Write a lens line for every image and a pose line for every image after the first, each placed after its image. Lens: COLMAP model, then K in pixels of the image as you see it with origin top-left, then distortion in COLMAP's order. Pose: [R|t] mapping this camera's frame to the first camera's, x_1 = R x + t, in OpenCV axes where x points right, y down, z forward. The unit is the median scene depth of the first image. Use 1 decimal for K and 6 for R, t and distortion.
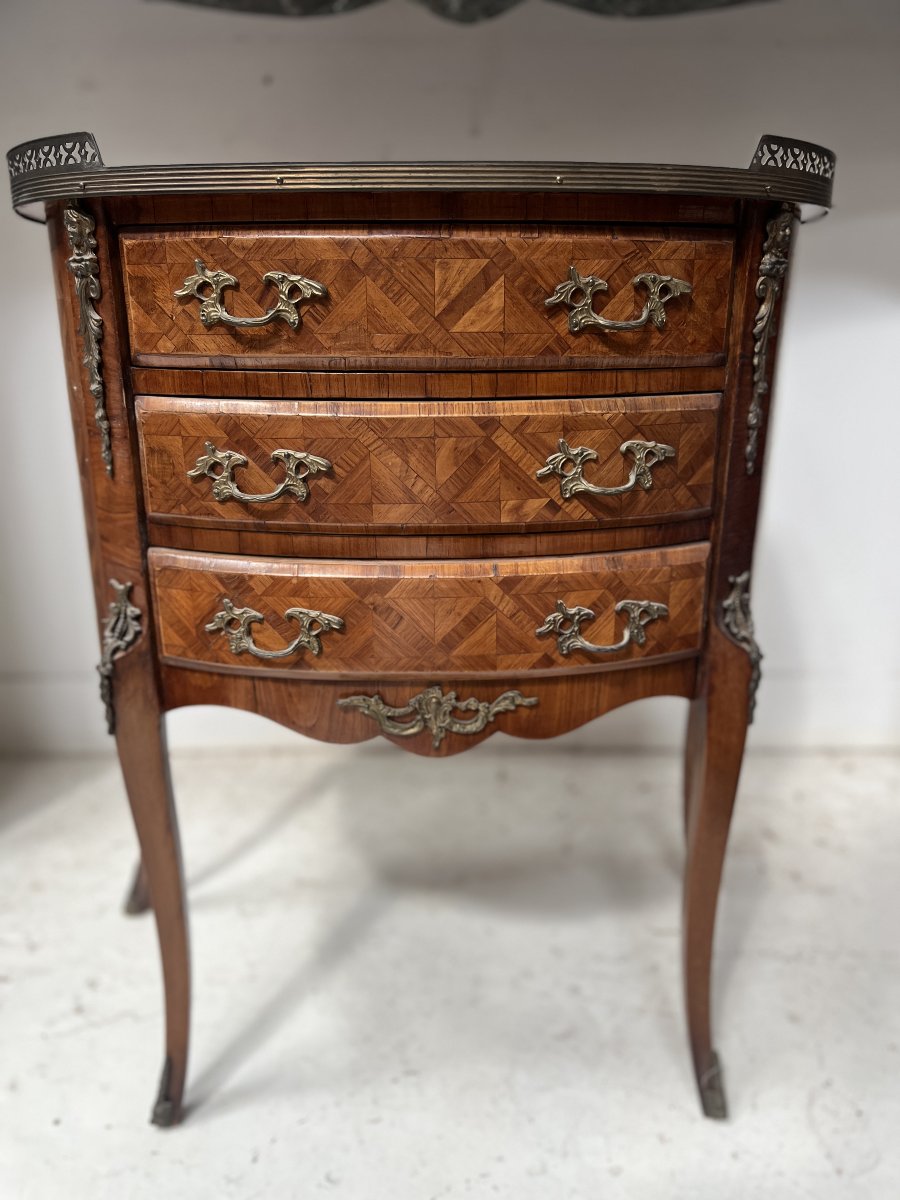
lens RADIAL K [[931.1, 0, 448.9], [0, 931.1, 605.1], [0, 0, 1]] dist [0.024889, -0.044575]
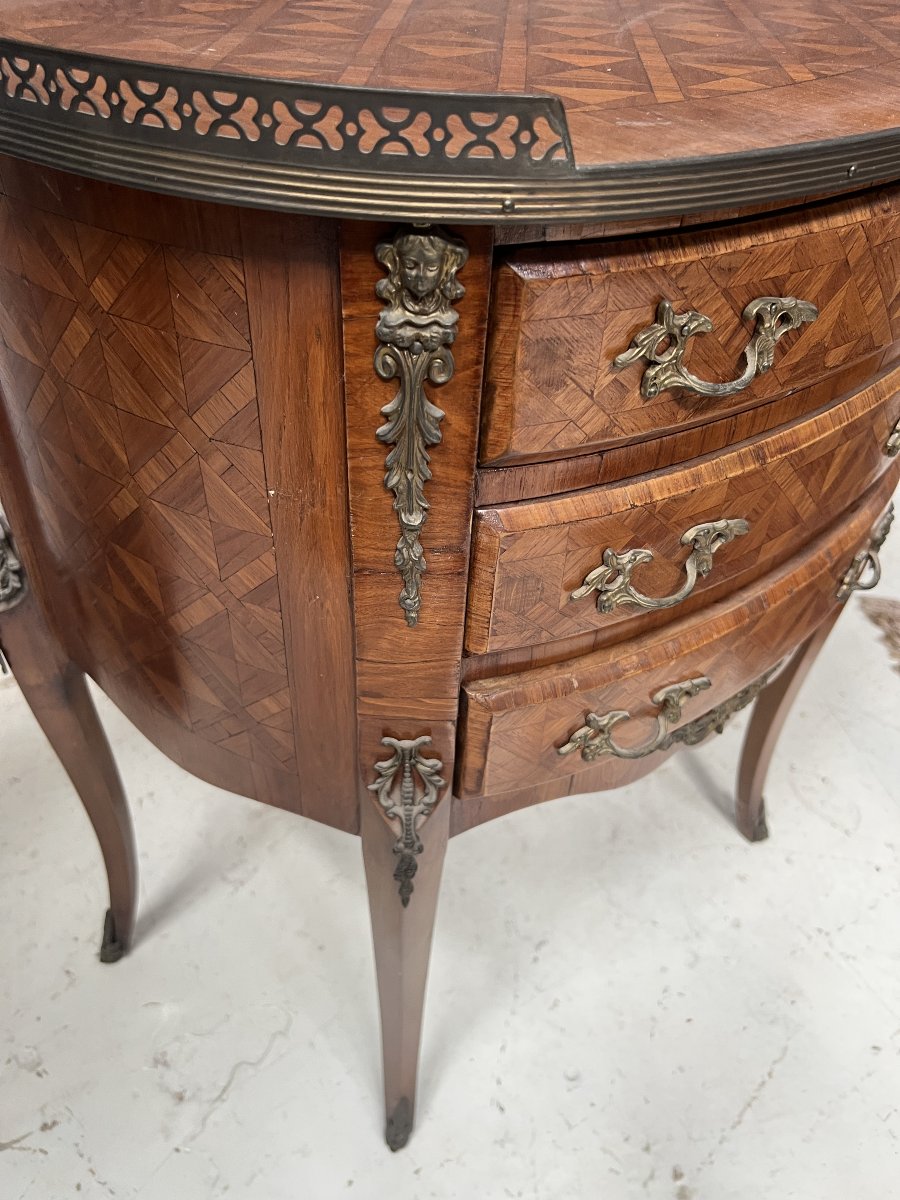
lens RADIAL K [[931.1, 0, 453.4], [0, 931.1, 611.5], [0, 0, 1]] dist [0.024889, -0.044575]
pose [[0.785903, -0.388858, 0.480776, -0.656495], [0.153597, 0.875911, 0.457371, -0.439583], [-0.598969, -0.285604, 0.748109, 0.531010]]
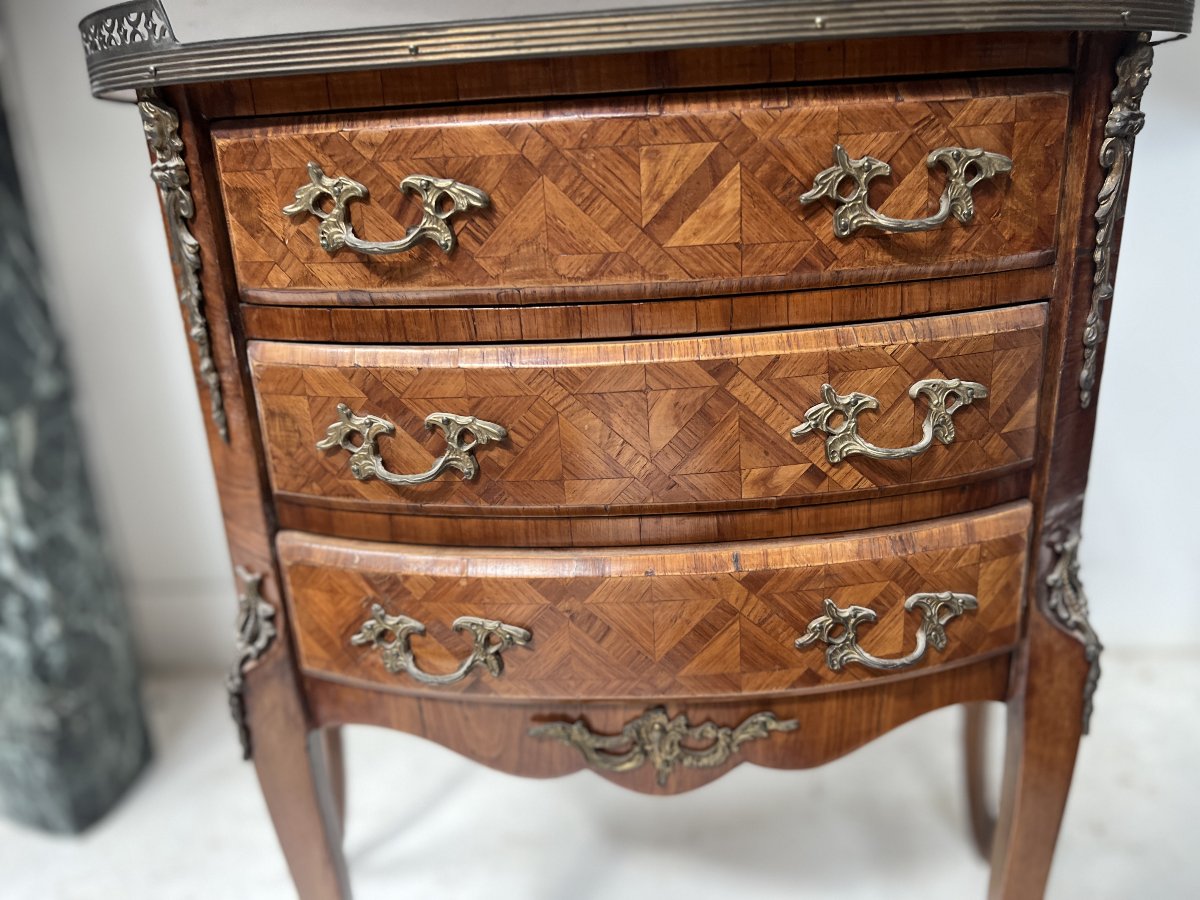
lens RADIAL K [[931.1, 0, 597.5], [0, 931.1, 441.4], [0, 0, 1]] dist [0.024889, -0.044575]
pose [[0.996812, -0.030596, -0.073684, -0.001660], [0.031314, 0.999473, 0.008599, -0.139167], [0.073382, -0.010879, 0.997245, 0.264858]]
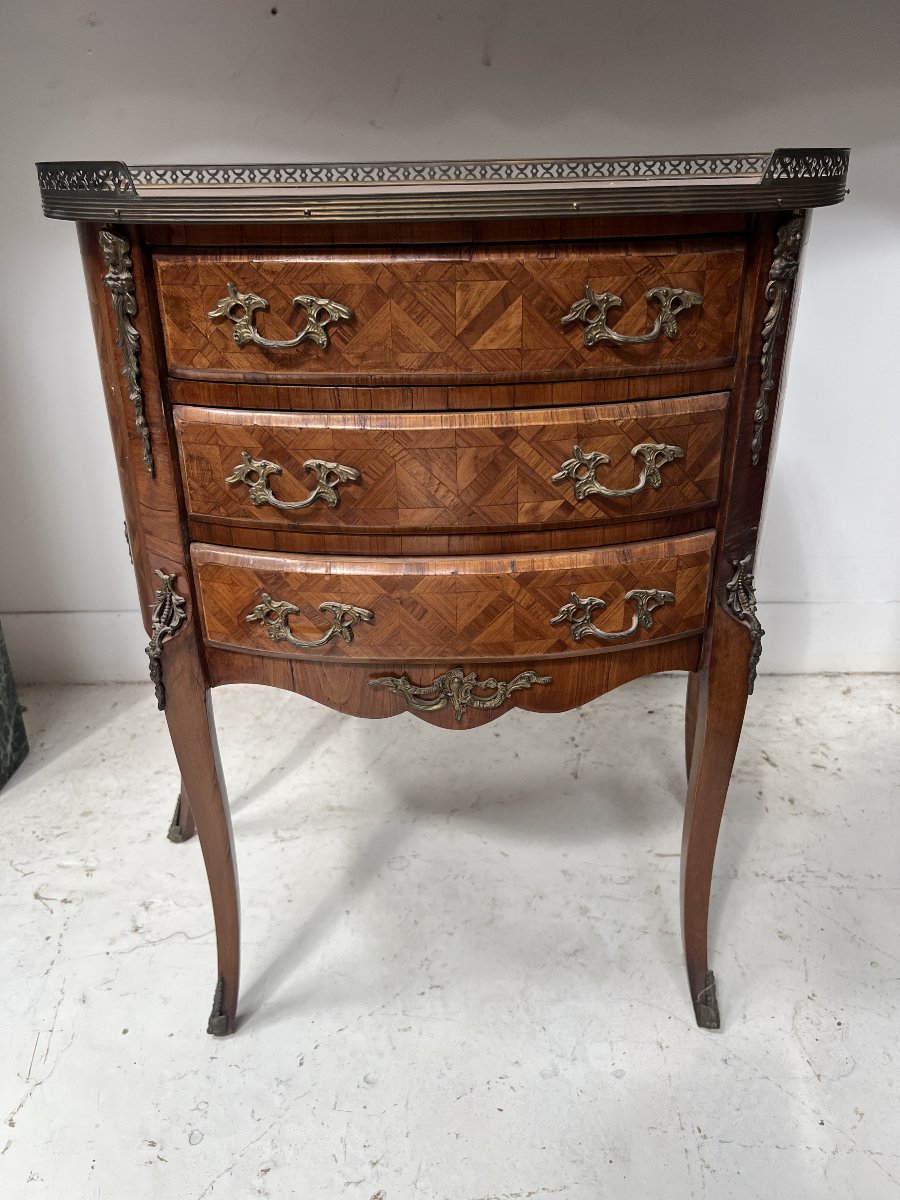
lens RADIAL K [[931.1, 0, 437.9], [0, 931.1, 604.6], [0, 0, 1]] dist [0.024889, -0.044575]
pose [[0.999729, -0.008885, -0.021514, -0.014066], [0.011459, 0.992380, 0.122679, -0.124286], [0.020260, -0.122892, 0.992213, -0.072979]]
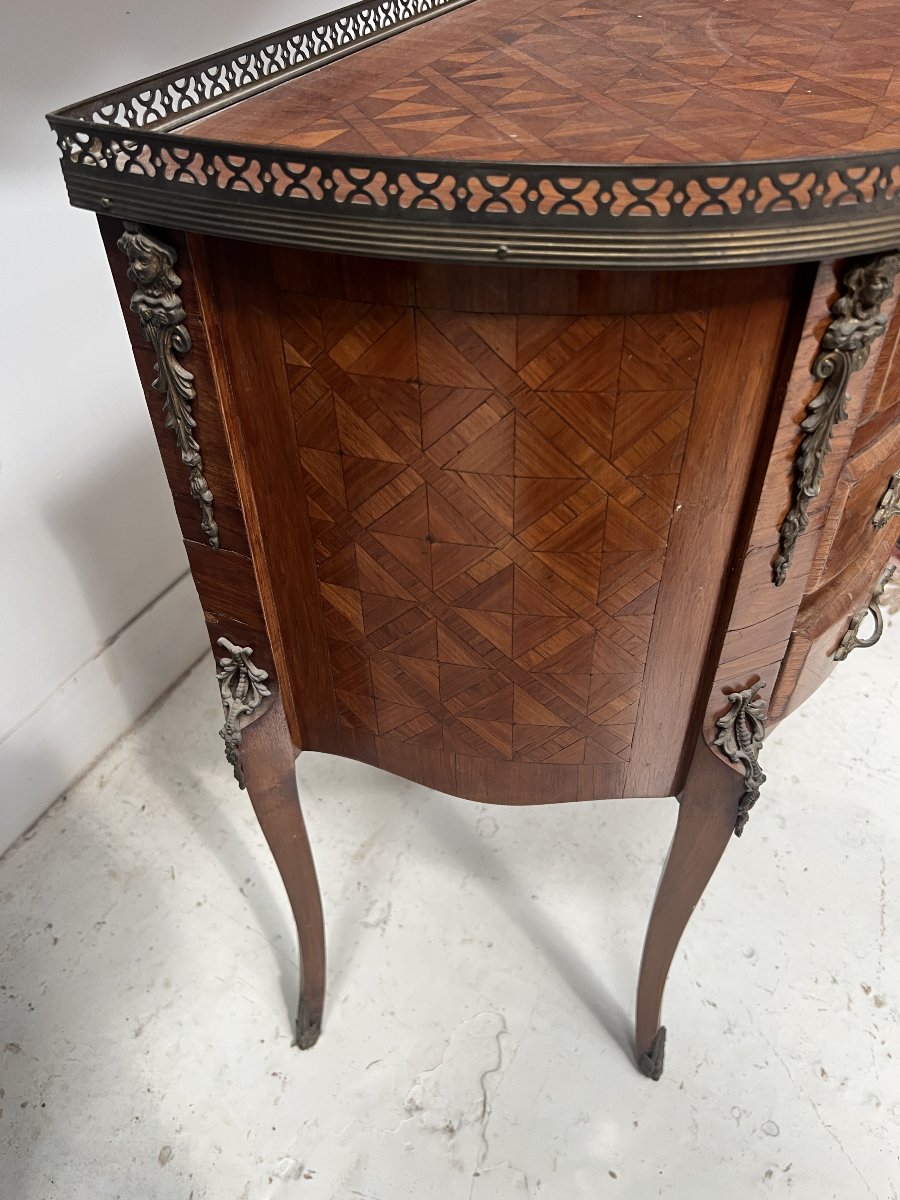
lens RADIAL K [[931.1, 0, 457.6], [0, 931.1, 606.7], [0, 0, 1]] dist [0.024889, -0.044575]
pose [[0.460824, -0.603698, 0.650531, -0.991654], [0.287320, 0.795006, 0.534240, -0.602640], [-0.839696, -0.059280, 0.539812, 0.845677]]
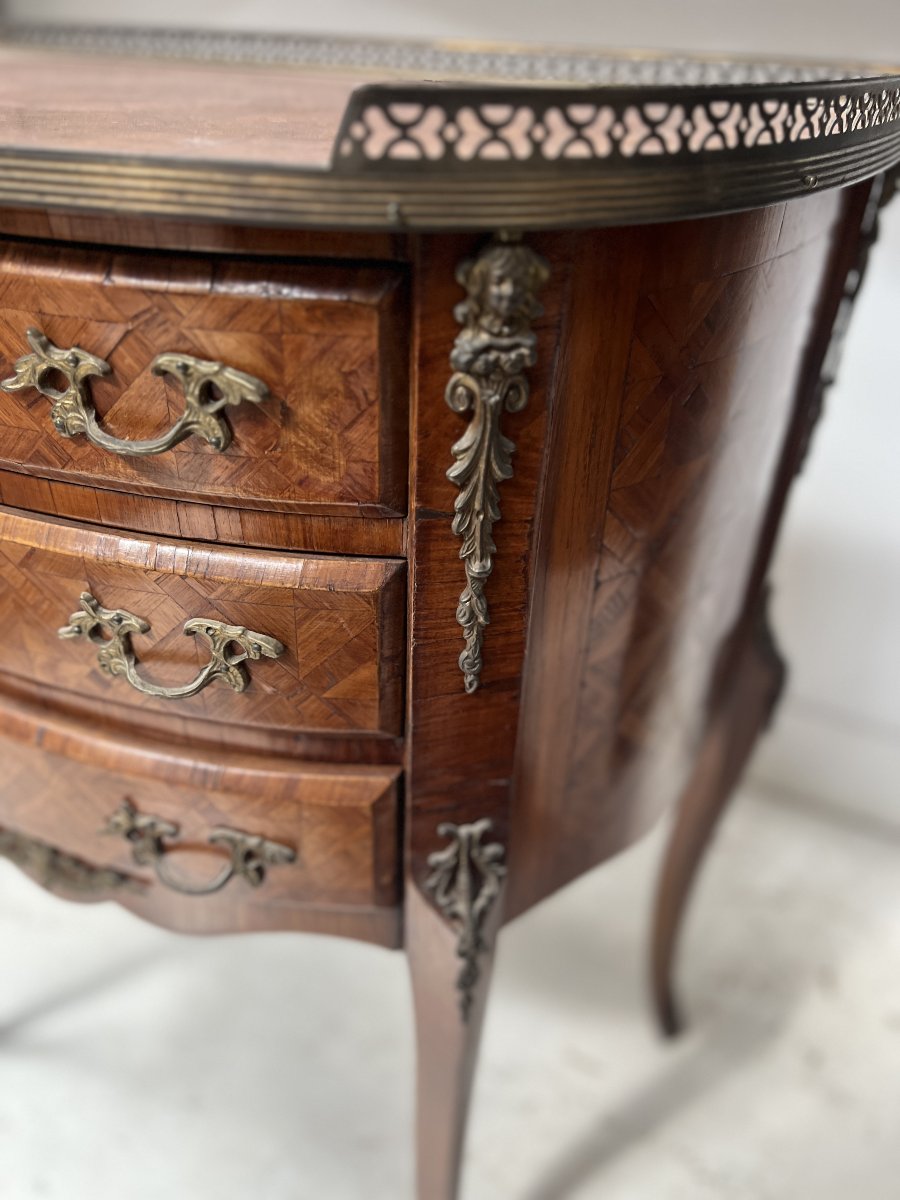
lens RADIAL K [[931.1, 0, 416.4], [0, 931.1, 622.3], [0, 0, 1]] dist [0.024889, -0.044575]
pose [[0.873462, 0.286545, -0.393644, 0.528737], [-0.171398, 0.937691, 0.302256, -0.363187], [0.455727, -0.196540, 0.868151, 0.534402]]
